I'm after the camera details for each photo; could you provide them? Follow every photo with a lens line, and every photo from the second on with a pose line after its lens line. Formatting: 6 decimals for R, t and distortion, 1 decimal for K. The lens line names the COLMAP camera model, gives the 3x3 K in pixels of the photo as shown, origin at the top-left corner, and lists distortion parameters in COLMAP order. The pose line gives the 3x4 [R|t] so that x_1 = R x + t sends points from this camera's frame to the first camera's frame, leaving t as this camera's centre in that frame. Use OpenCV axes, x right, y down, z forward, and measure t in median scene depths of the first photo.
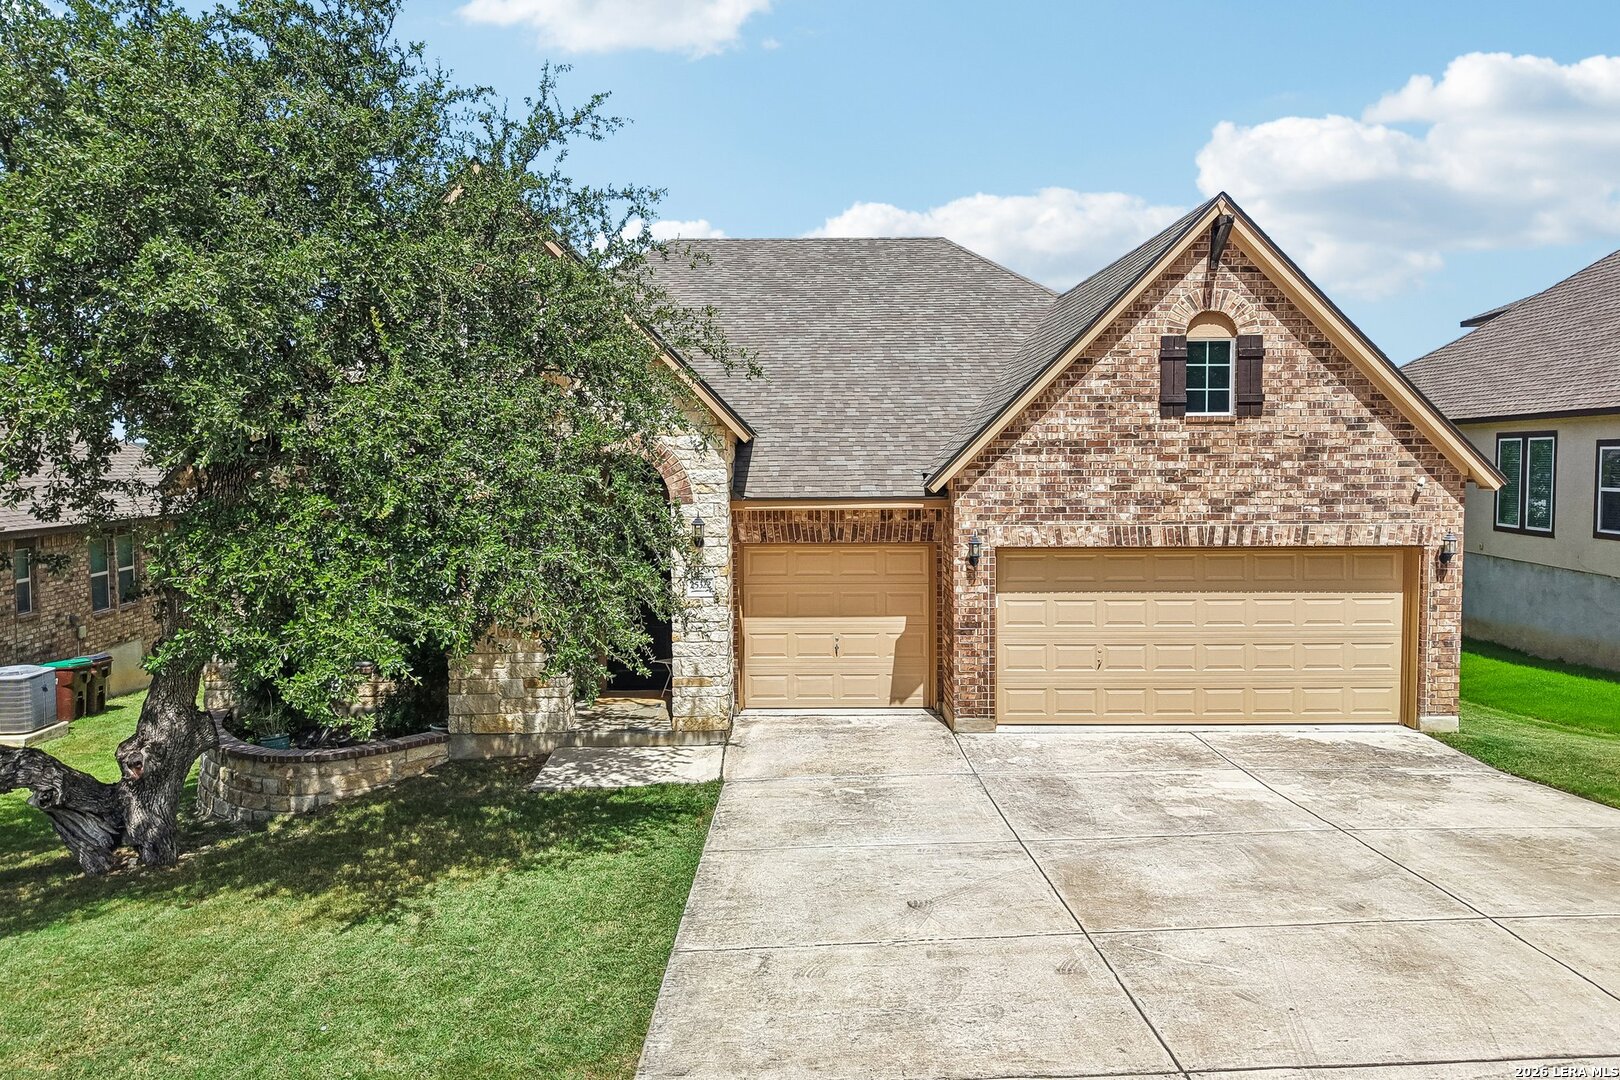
lens RADIAL K [[1091.8, 0, 809.0], [0, 1091.8, 623.5], [0, 0, 1]] dist [-0.008237, 0.002407]
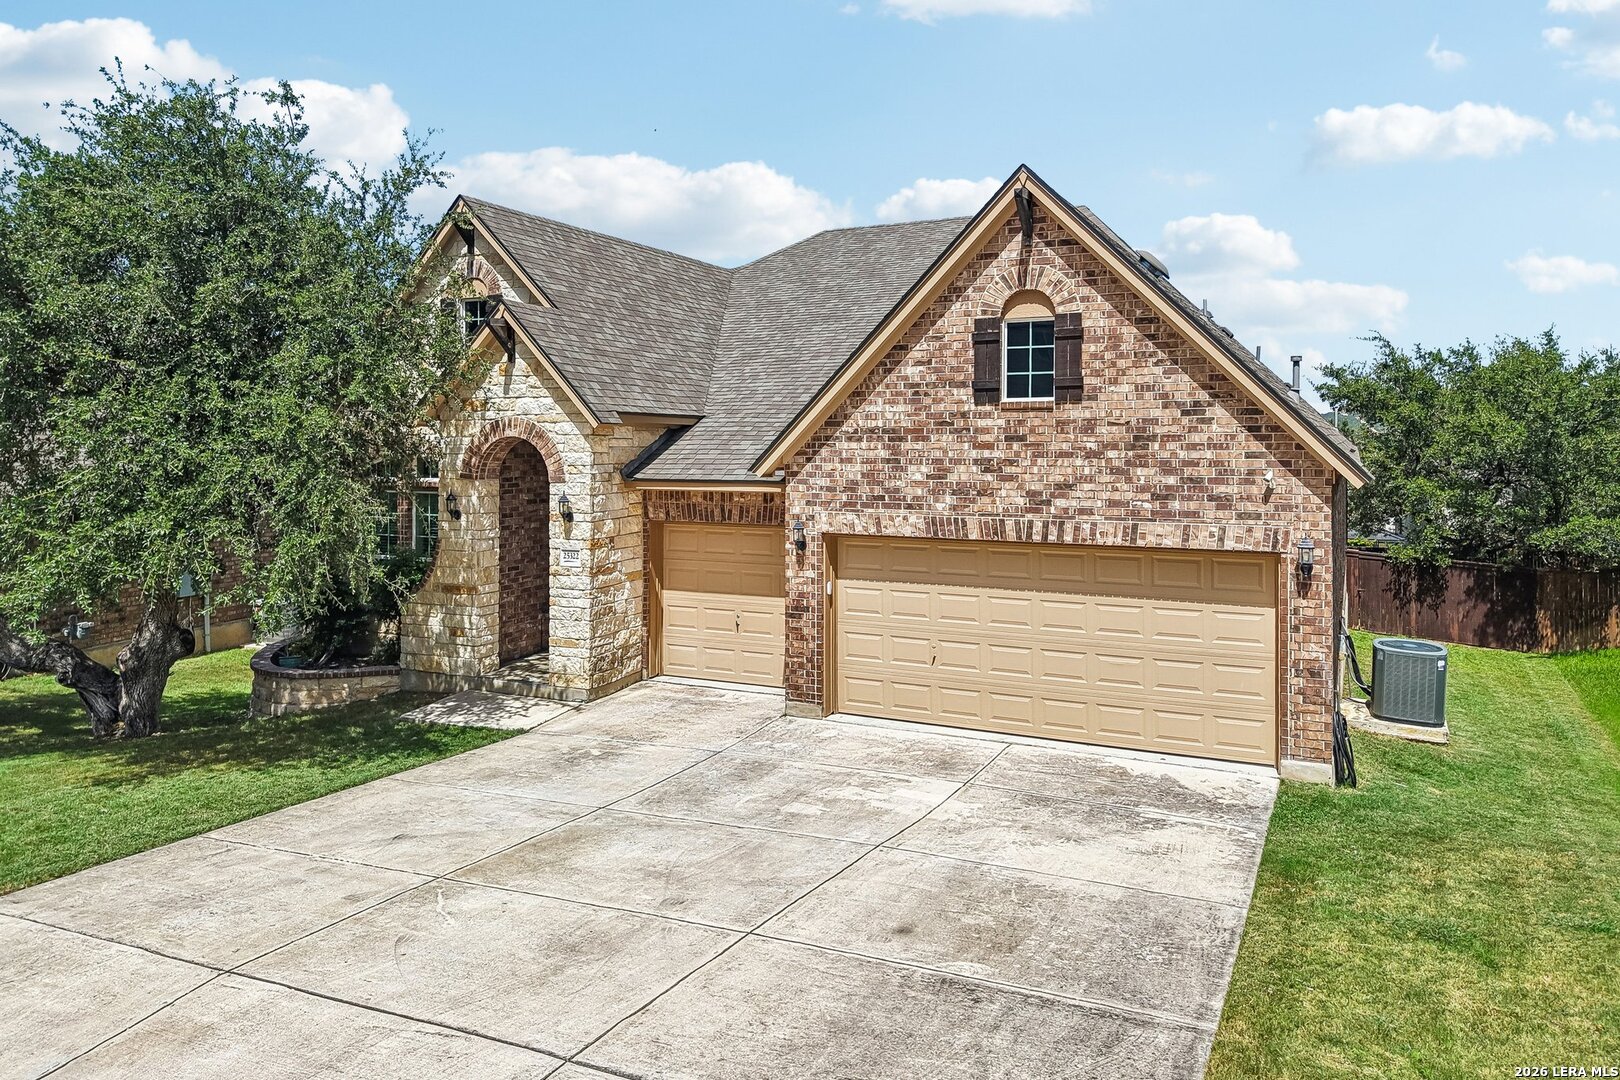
lens RADIAL K [[1126.9, 0, 788.3], [0, 1126.9, 541.5], [0, 0, 1]] dist [0.050181, -0.065985]
pose [[0.896925, 0.045819, -0.439802, 0.610161], [-0.069311, 0.996890, -0.037494, -0.021448], [0.436716, 0.064113, 0.897312, 0.055773]]
